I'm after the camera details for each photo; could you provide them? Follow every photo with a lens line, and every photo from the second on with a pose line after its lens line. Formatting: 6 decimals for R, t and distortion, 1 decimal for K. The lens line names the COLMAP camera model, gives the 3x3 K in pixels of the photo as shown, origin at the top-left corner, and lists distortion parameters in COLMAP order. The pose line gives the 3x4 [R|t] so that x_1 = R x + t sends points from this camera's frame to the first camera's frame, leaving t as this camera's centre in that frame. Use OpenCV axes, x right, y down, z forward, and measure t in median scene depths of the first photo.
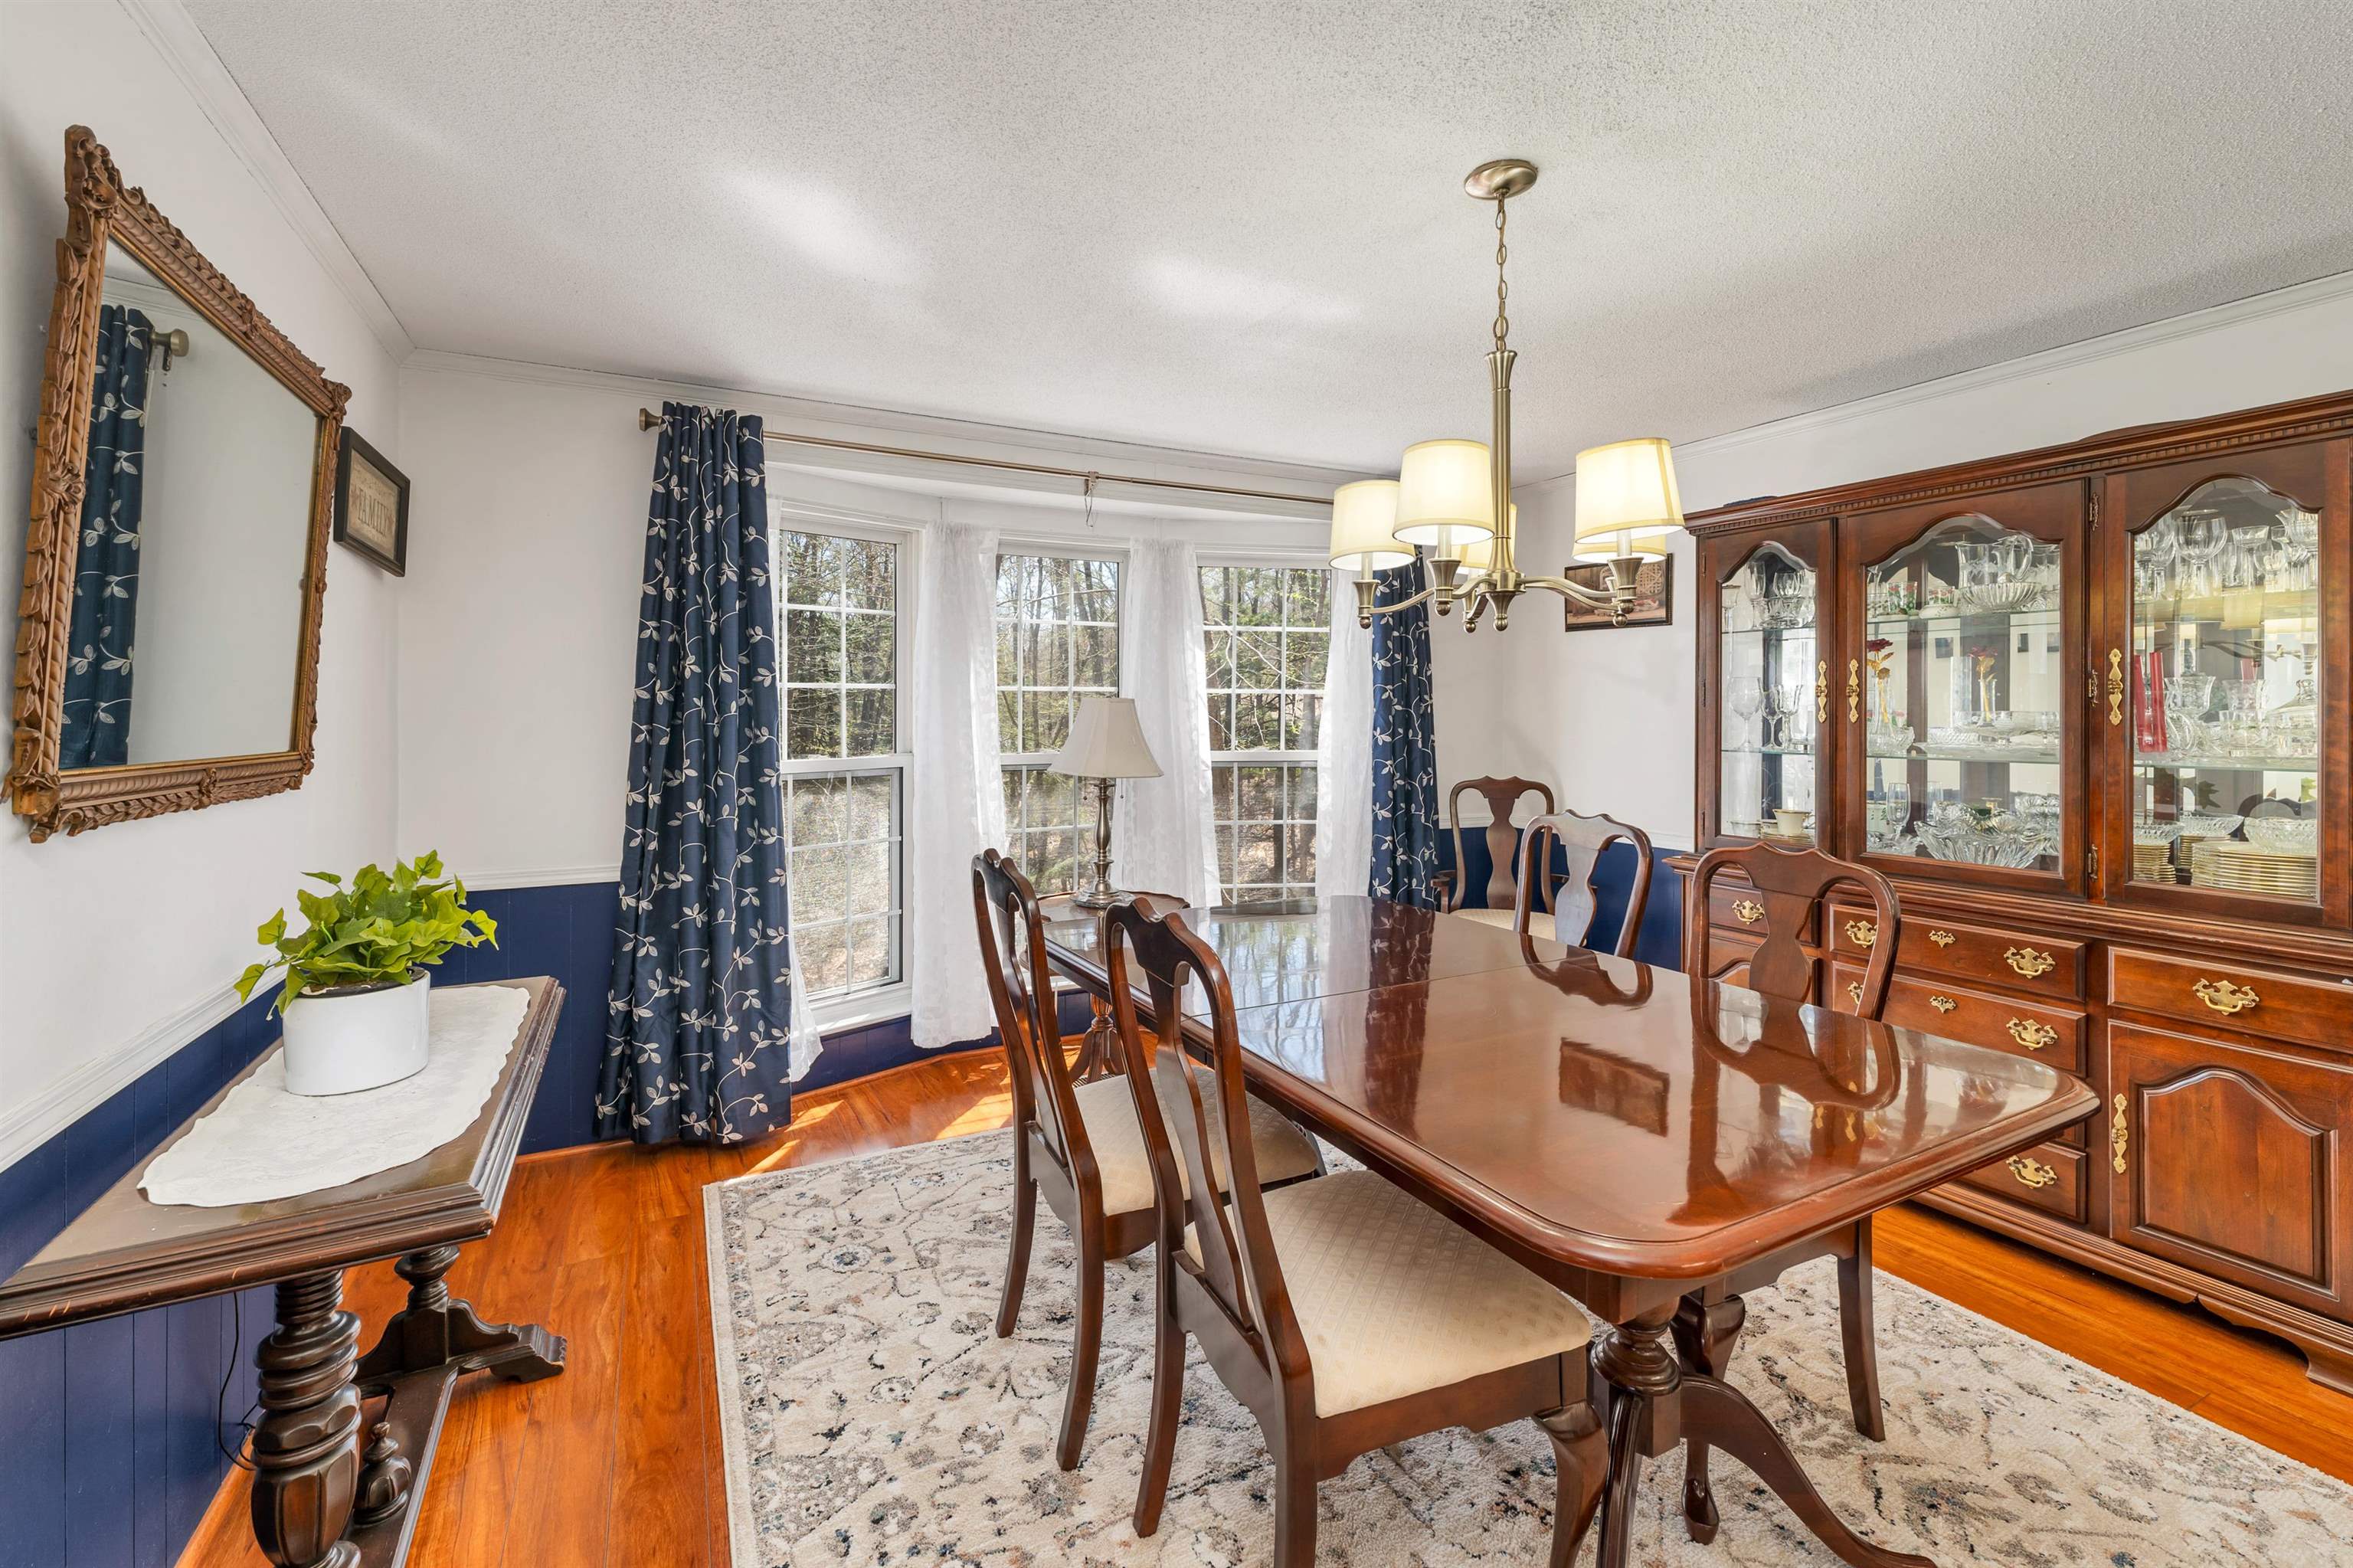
lens RADIAL K [[1007.2, 0, 1166.1], [0, 1007.2, 714.5], [0, 0, 1]] dist [0.001645, 0.000047]
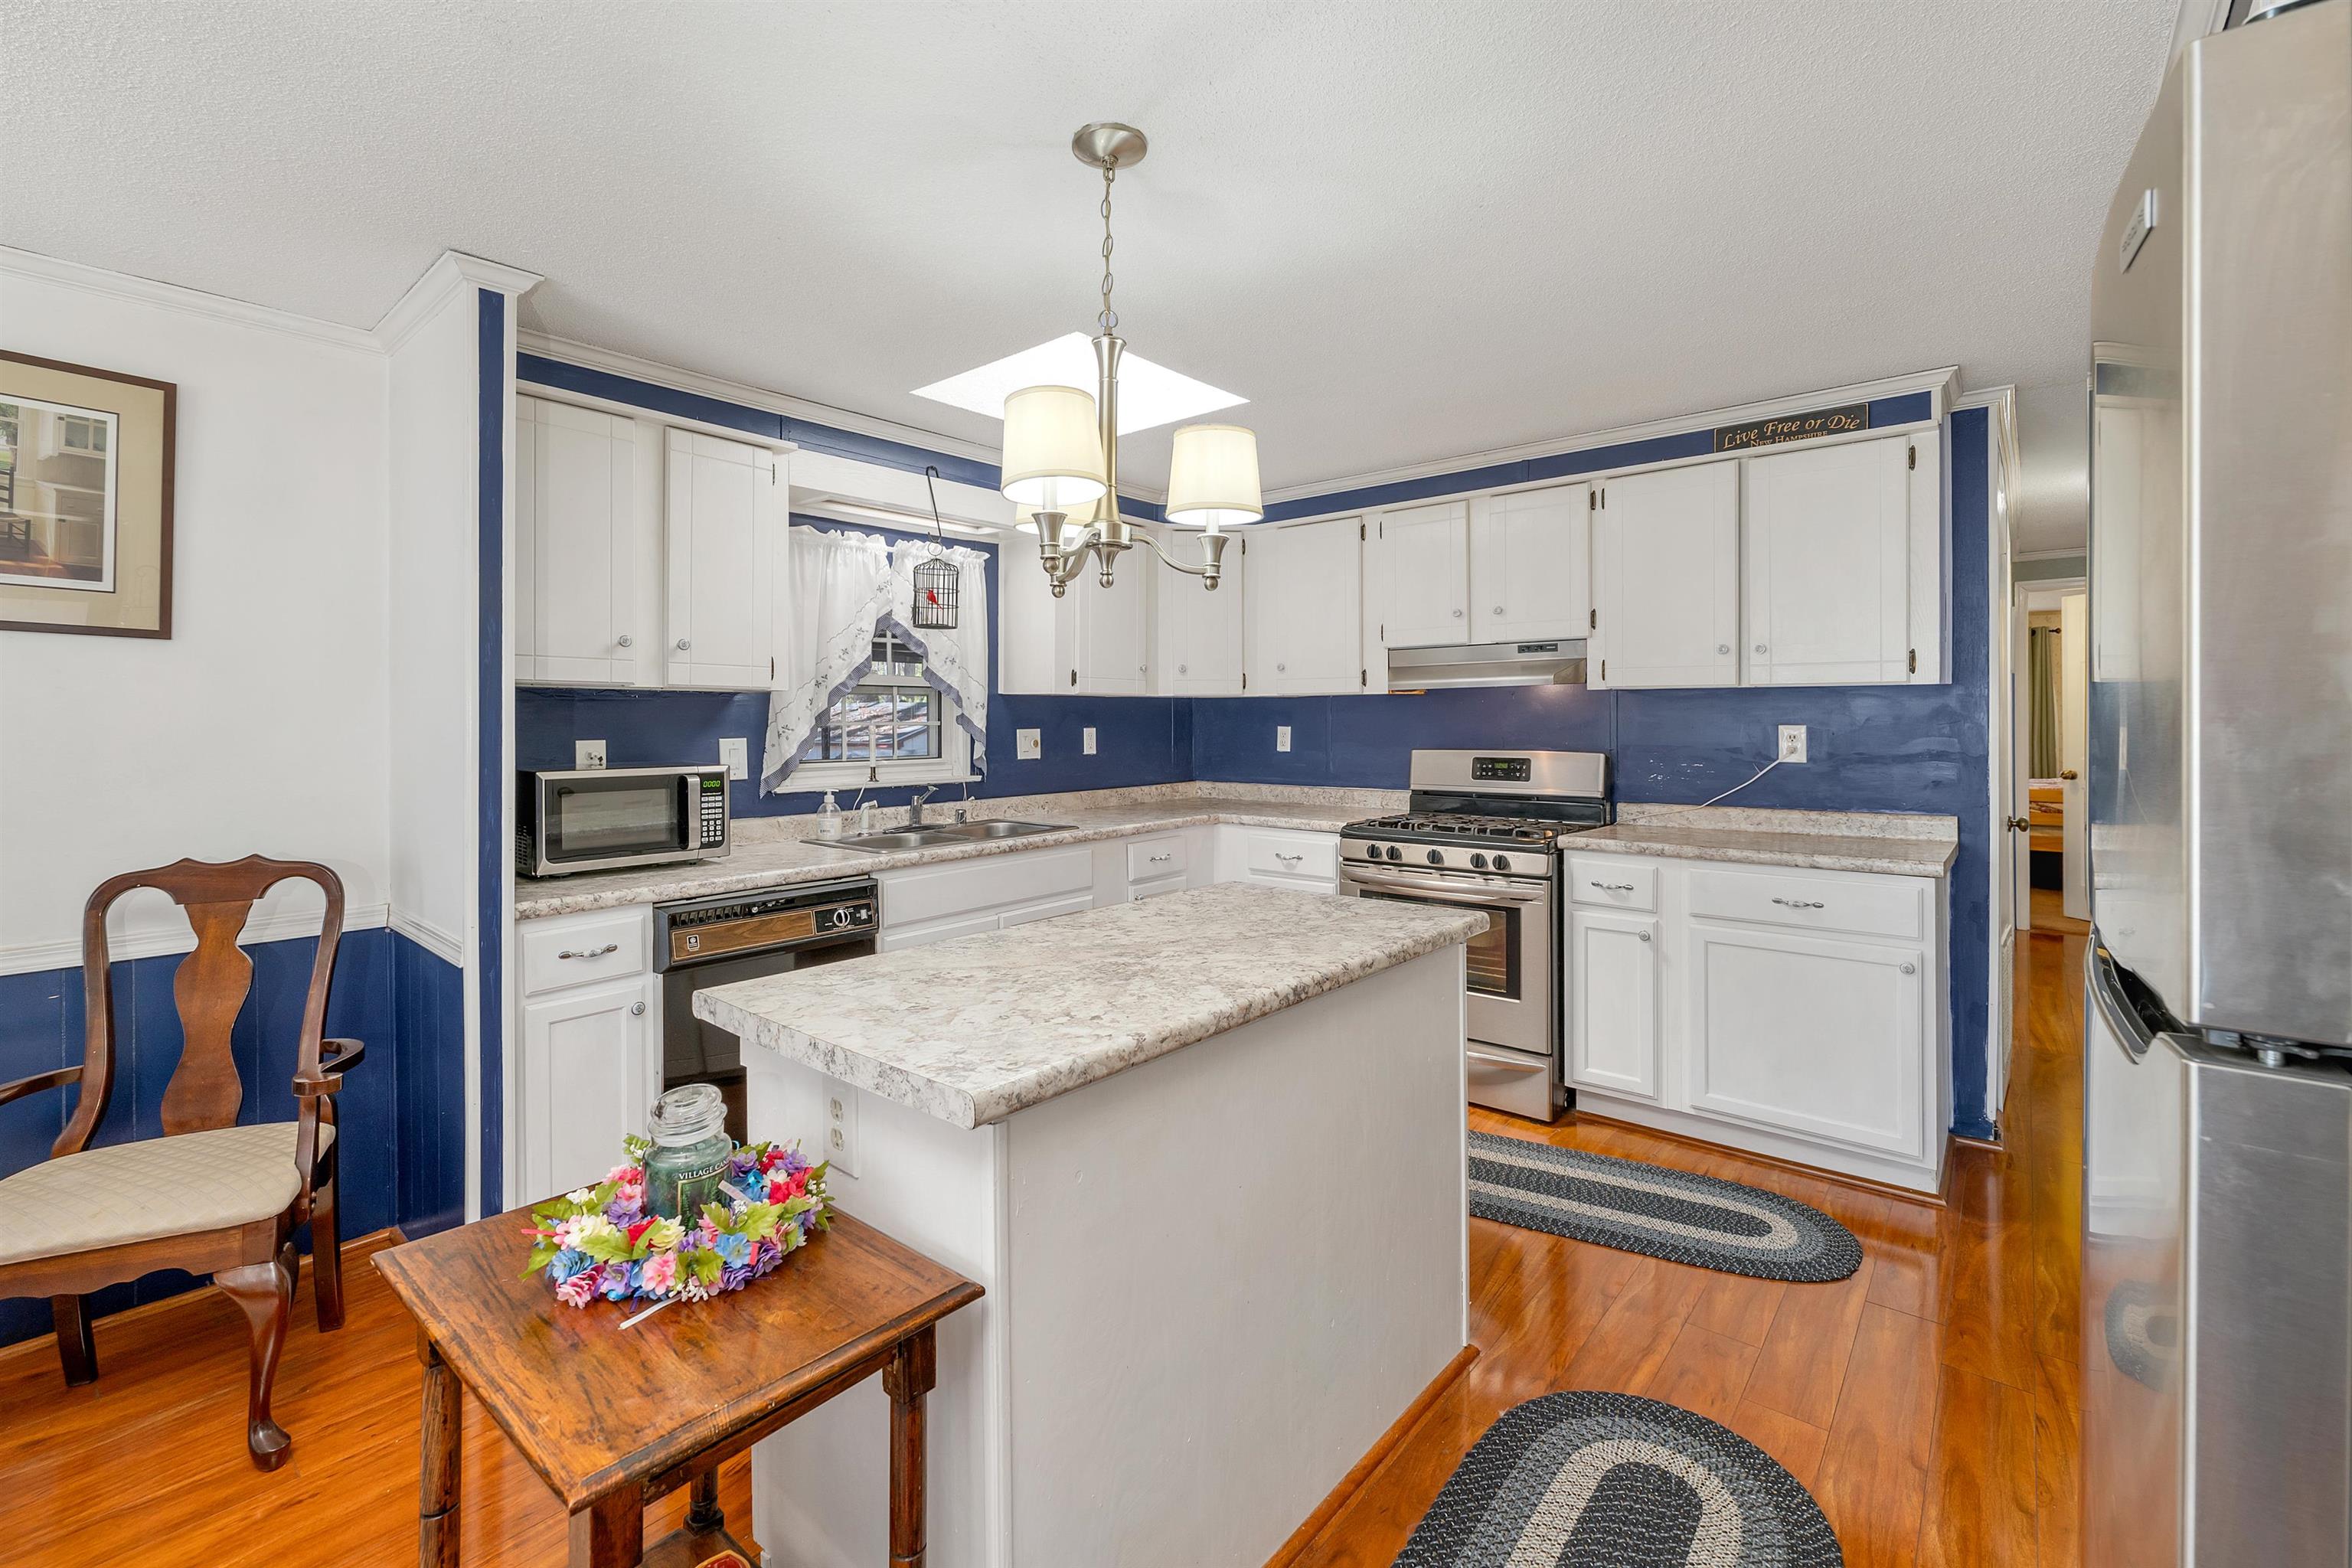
lens RADIAL K [[991.7, 0, 1172.1], [0, 991.7, 720.5], [0, 0, 1]] dist [0.002110, 0.000235]
pose [[-0.388673, 0.004925, 0.921362, -0.309949], [0.006537, 0.999975, -0.002587, -0.001976], [-0.921352, 0.005017, -0.388696, 0.733014]]
